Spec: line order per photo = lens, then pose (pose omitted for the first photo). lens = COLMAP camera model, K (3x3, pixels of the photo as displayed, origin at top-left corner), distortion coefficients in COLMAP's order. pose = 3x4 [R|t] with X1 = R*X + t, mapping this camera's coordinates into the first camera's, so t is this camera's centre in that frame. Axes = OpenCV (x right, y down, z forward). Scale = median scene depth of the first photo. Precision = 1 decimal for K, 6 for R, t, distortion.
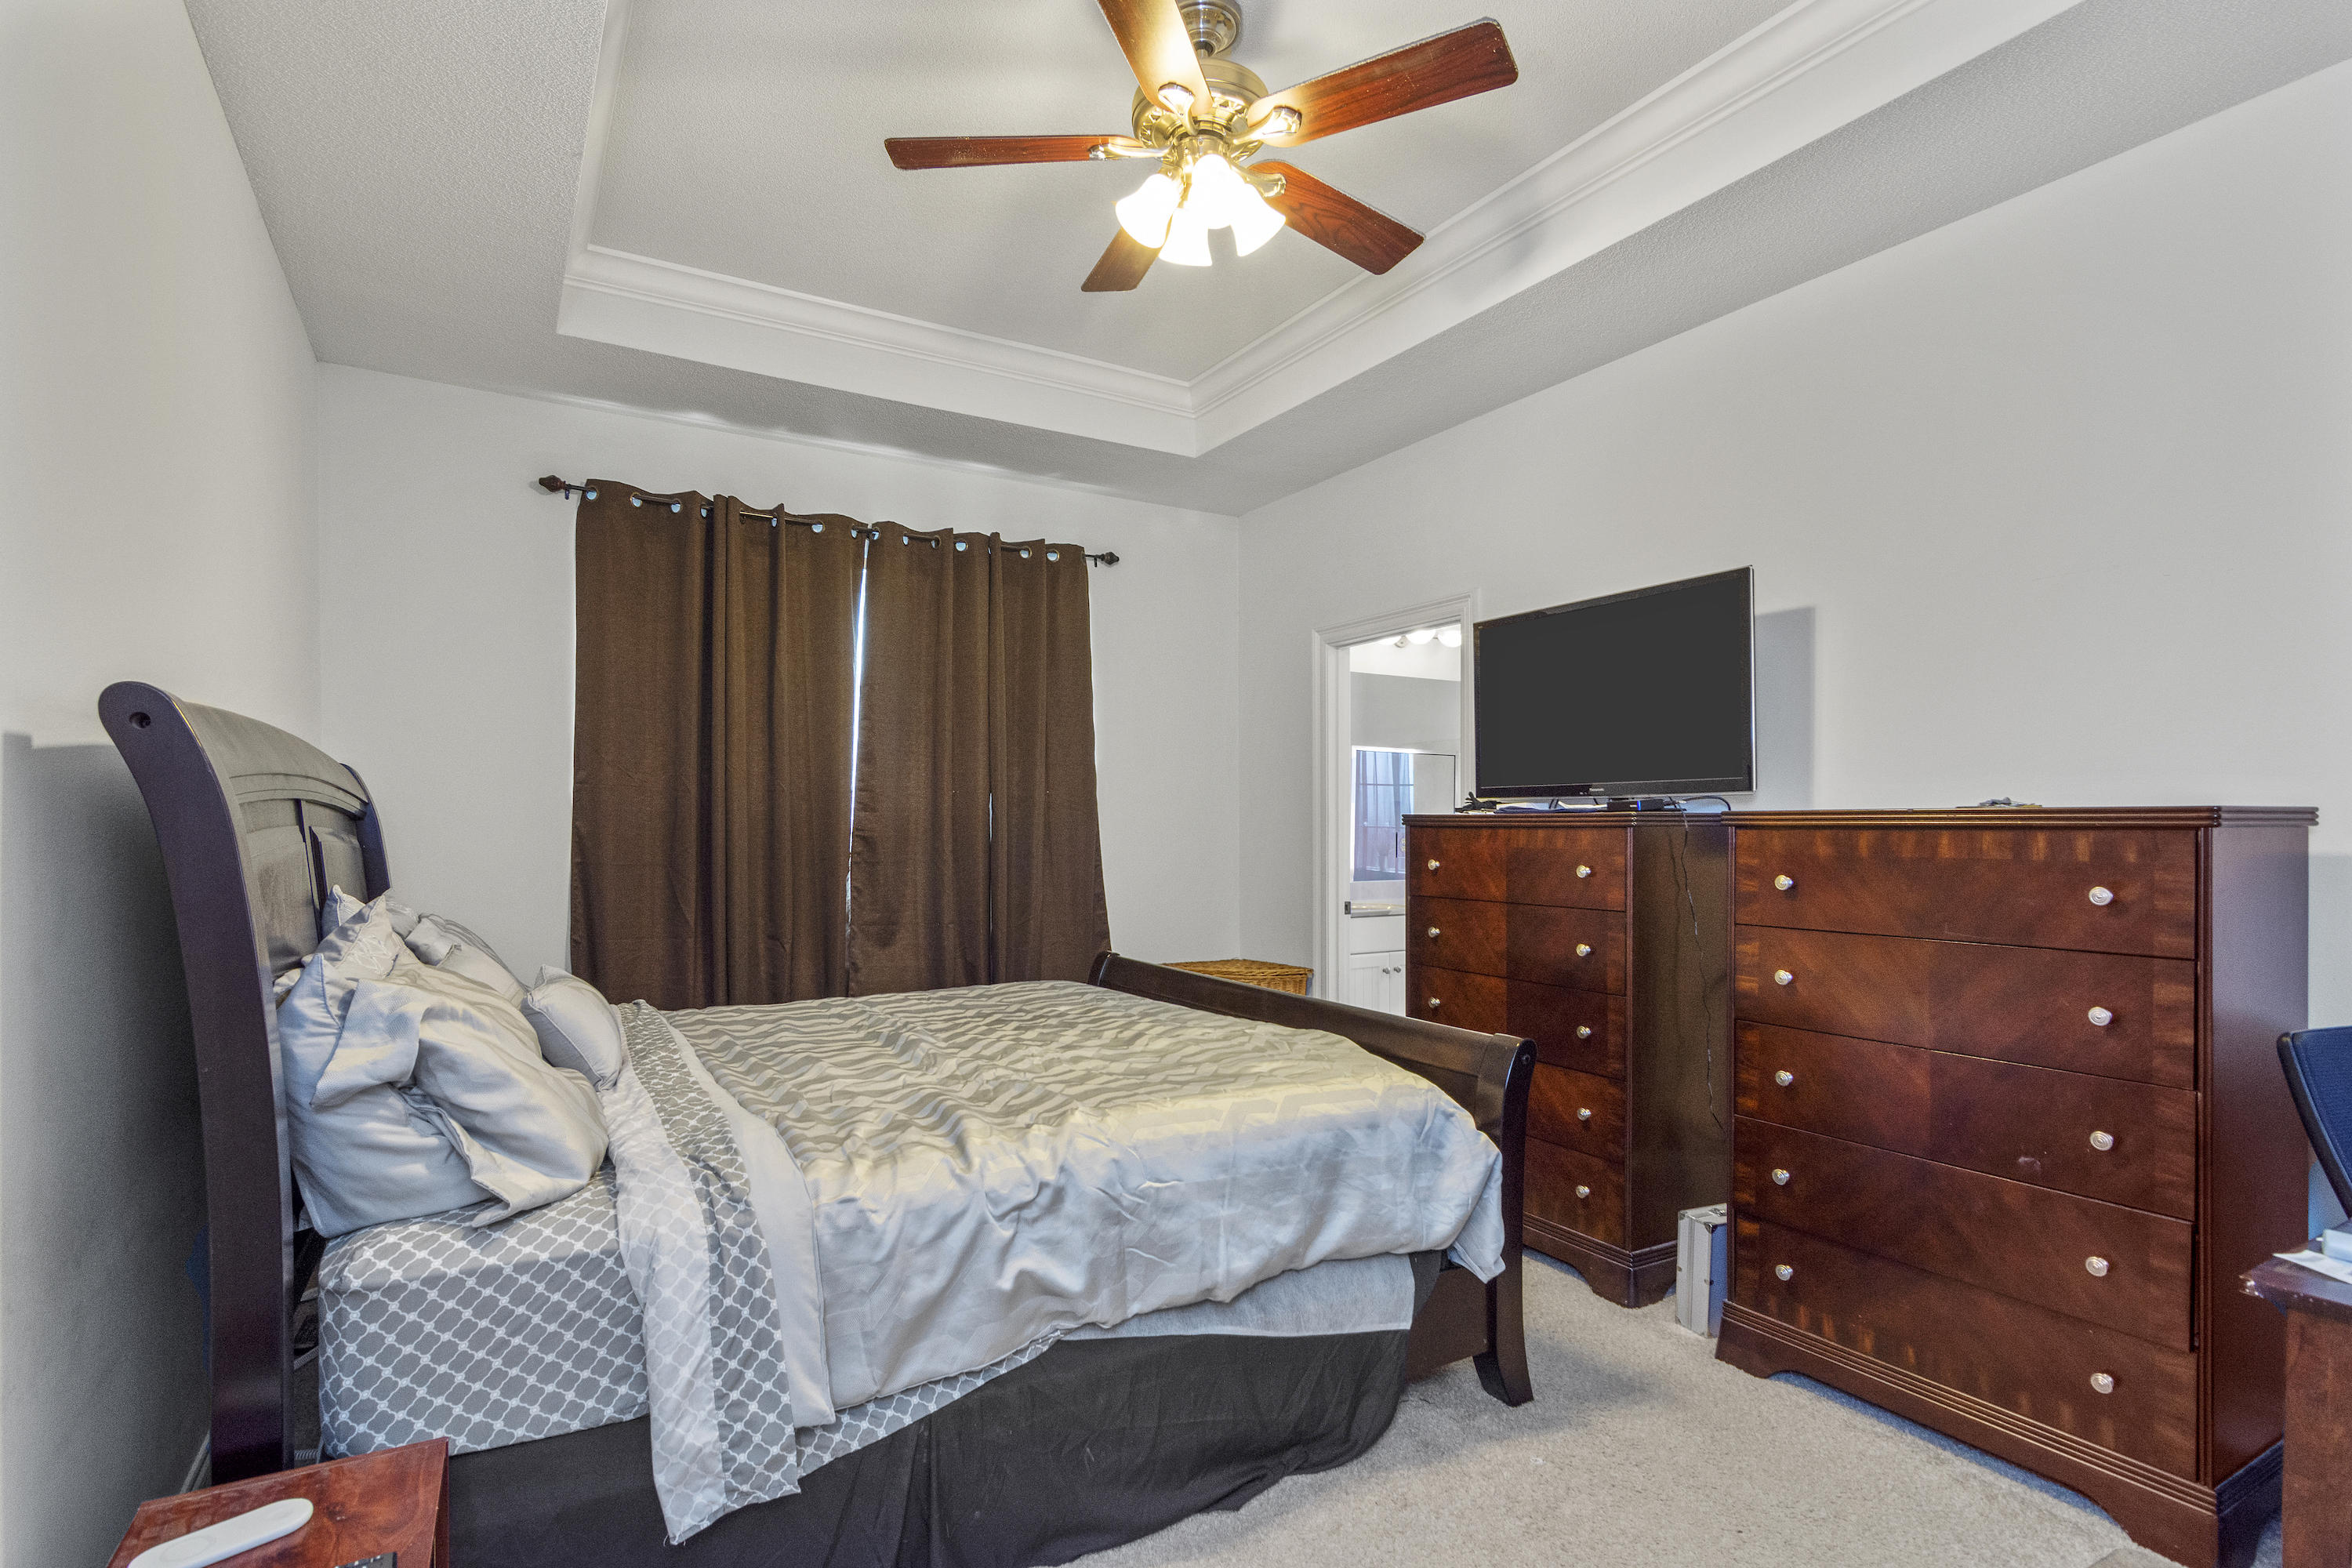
lens RADIAL K [[1151.8, 0, 1174.1], [0, 1151.8, 830.2], [0, 0, 1]] dist [-0.000488, -0.000184]
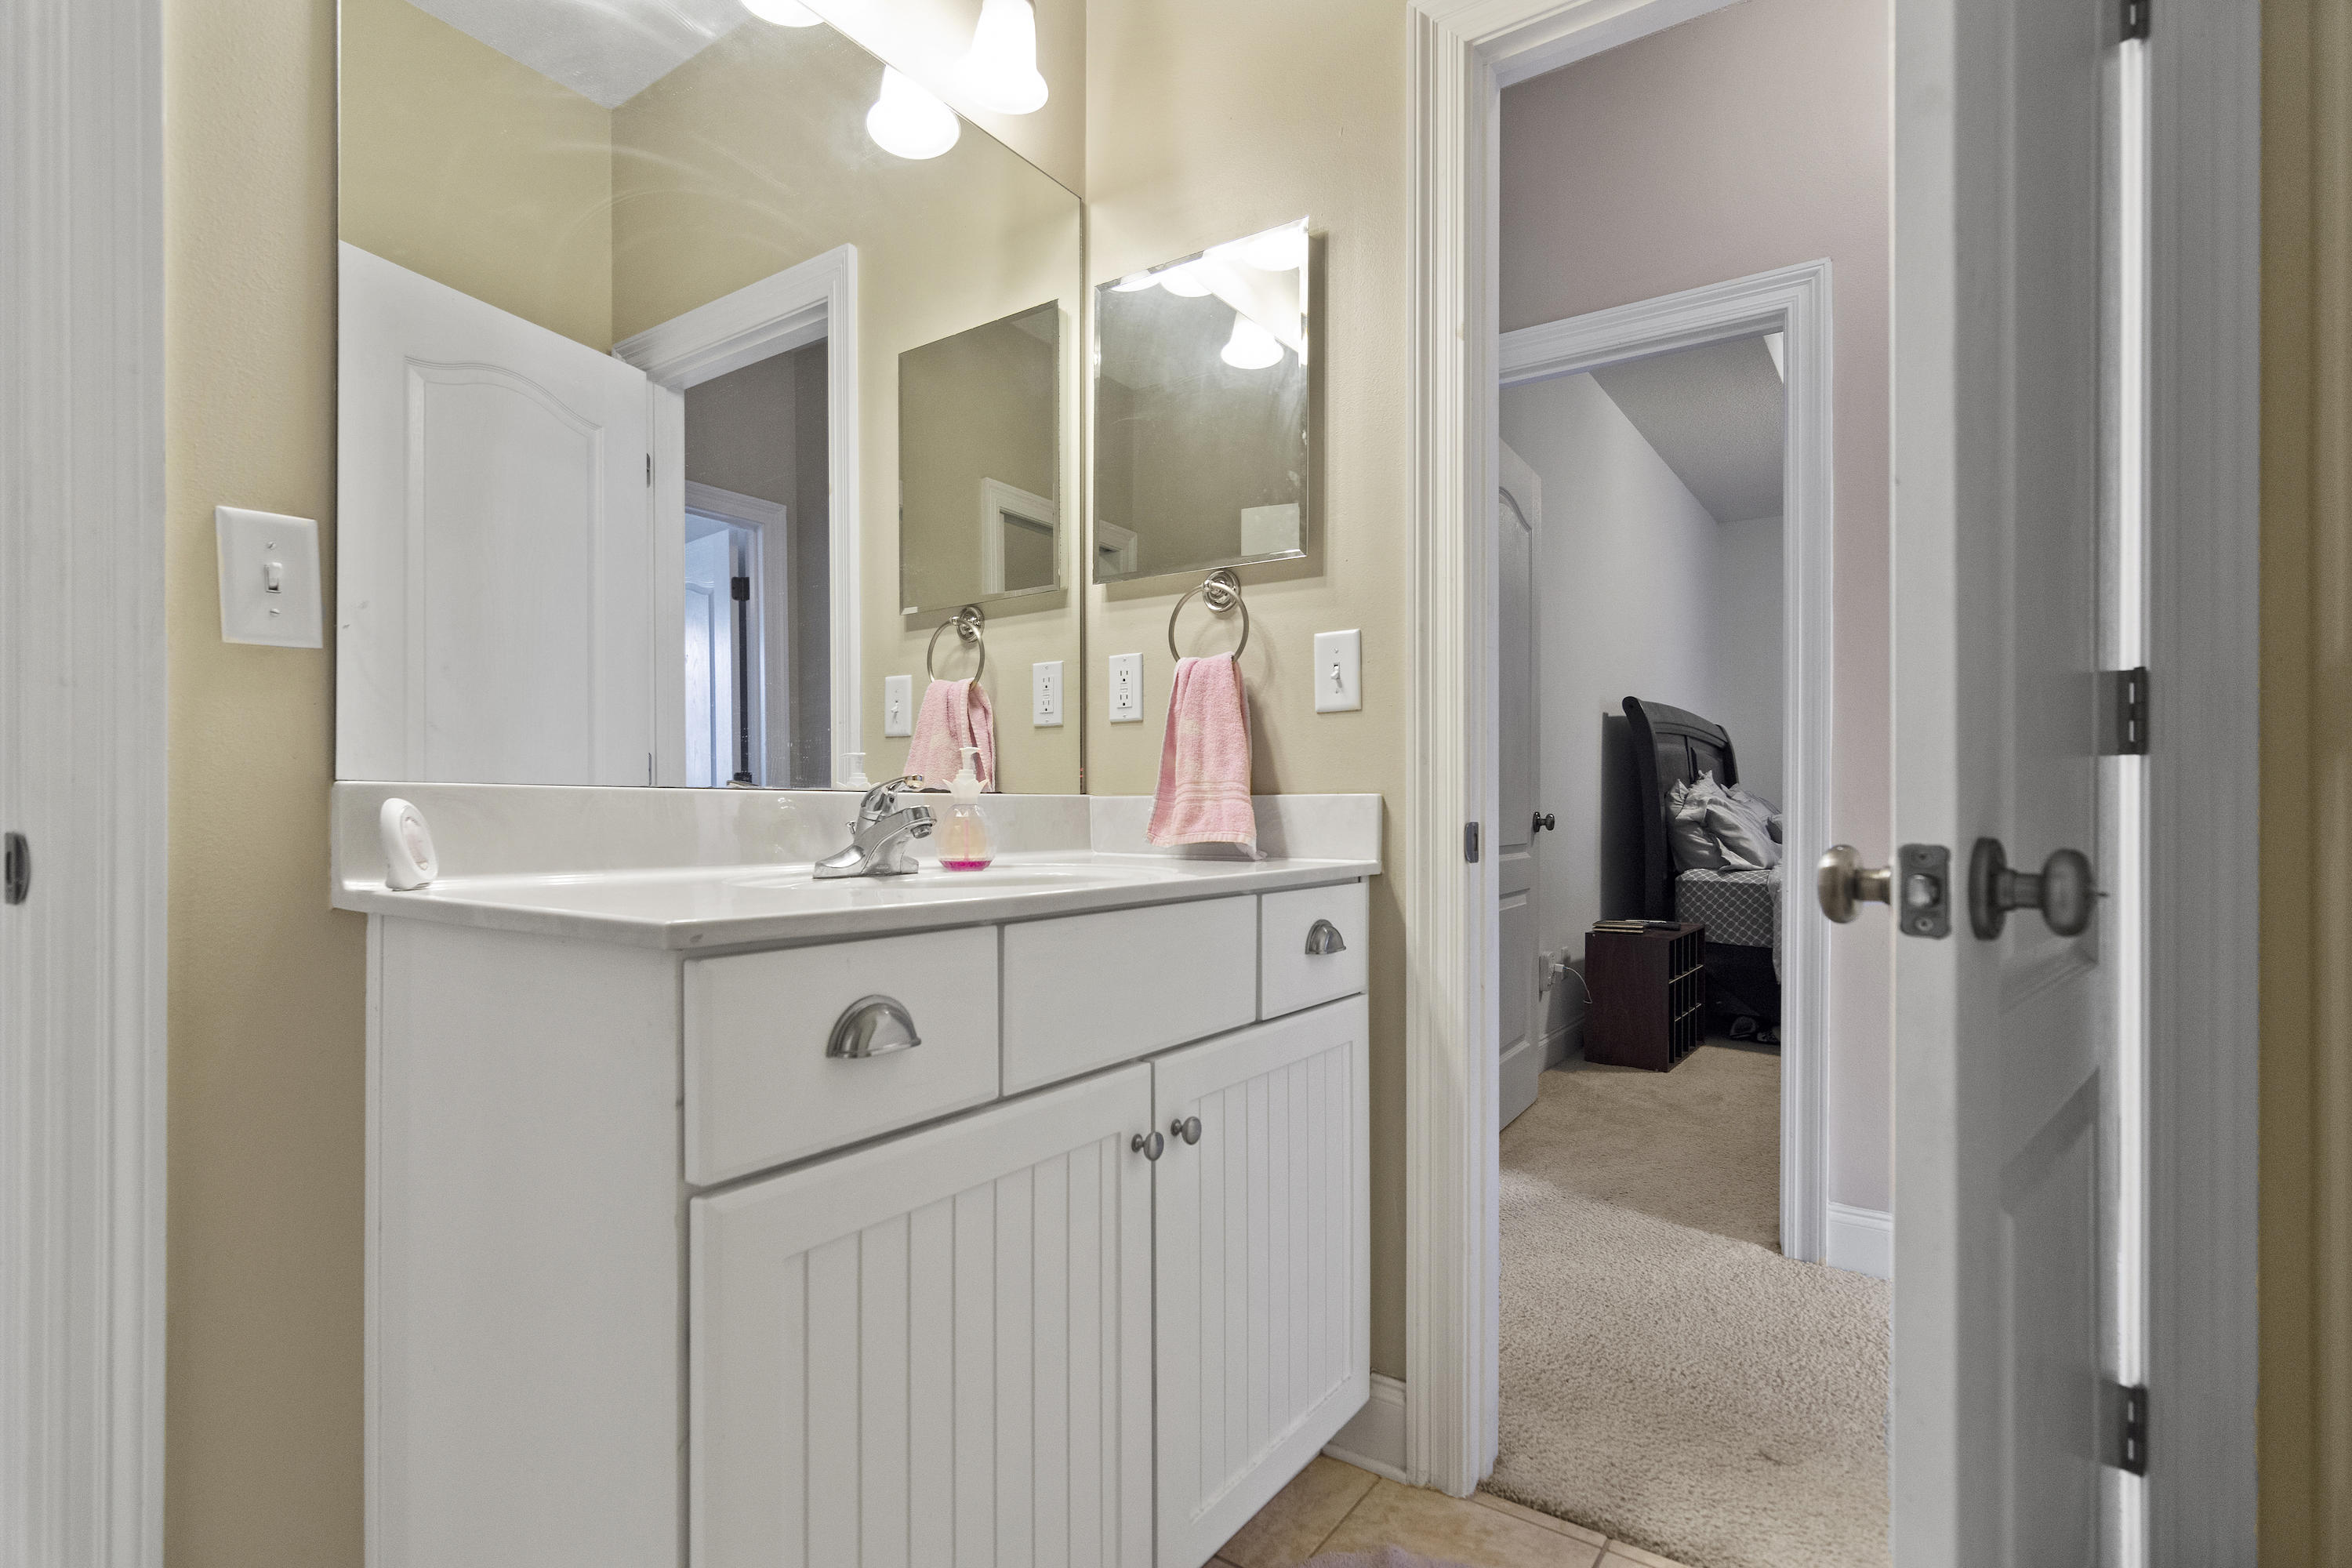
lens RADIAL K [[1128.8, 0, 1169.9], [0, 1128.8, 803.2], [0, 0, 1]] dist [0.001570, 0.000281]
pose [[0.400943, -0.000950, -0.916103, 1.449484], [-0.012610, 0.999899, -0.006556, 0.205379], [0.916016, 0.014181, 0.400890, -1.426782]]
